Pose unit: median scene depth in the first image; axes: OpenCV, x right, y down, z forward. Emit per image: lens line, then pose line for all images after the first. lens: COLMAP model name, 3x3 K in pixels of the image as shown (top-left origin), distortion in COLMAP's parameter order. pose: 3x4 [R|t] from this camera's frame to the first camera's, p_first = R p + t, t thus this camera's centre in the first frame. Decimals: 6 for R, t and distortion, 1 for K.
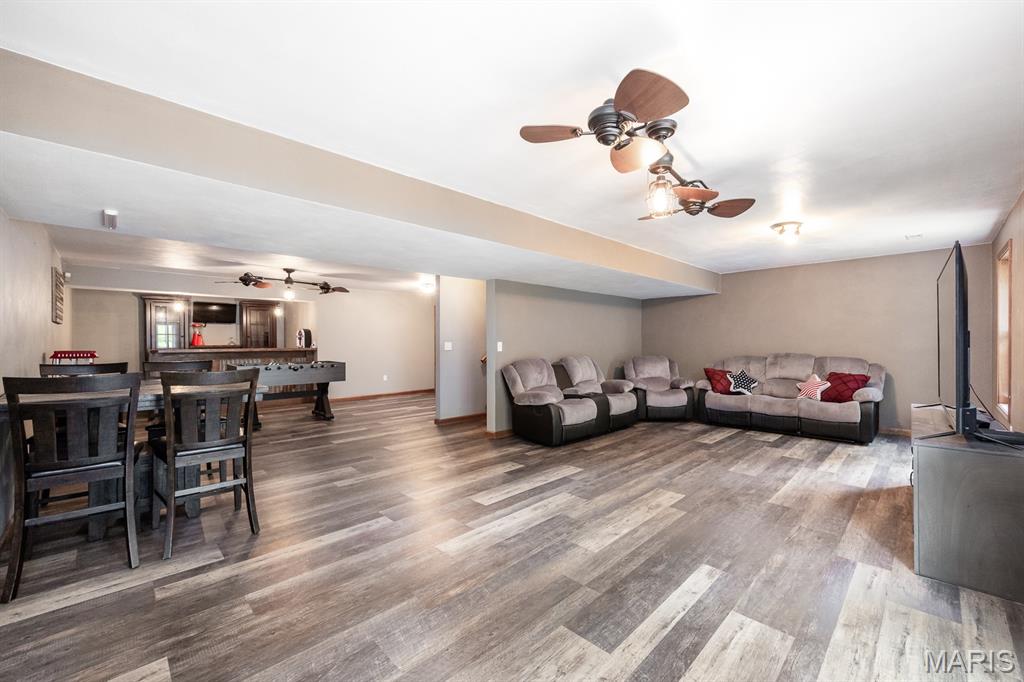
lens RADIAL K [[418.0, 0, 519.0], [0, 418.0, 343.9], [0, 0, 1]] dist [-0.003151, -0.000307]
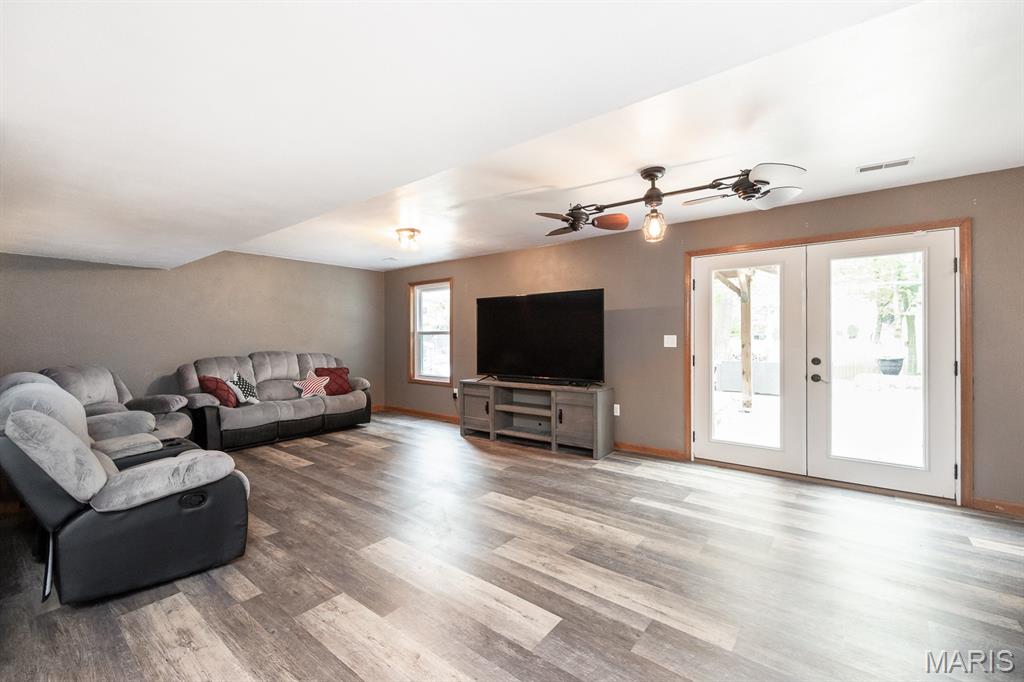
lens RADIAL K [[418.0, 0, 519.0], [0, 418.0, 343.9], [0, 0, 1]] dist [-0.003151, -0.000307]
pose [[-0.124189, -0.005486, 0.992243, -0.658024], [0.003878, 0.999974, 0.006014, 0.002748], [-0.992251, 0.004595, -0.124165, 1.158174]]
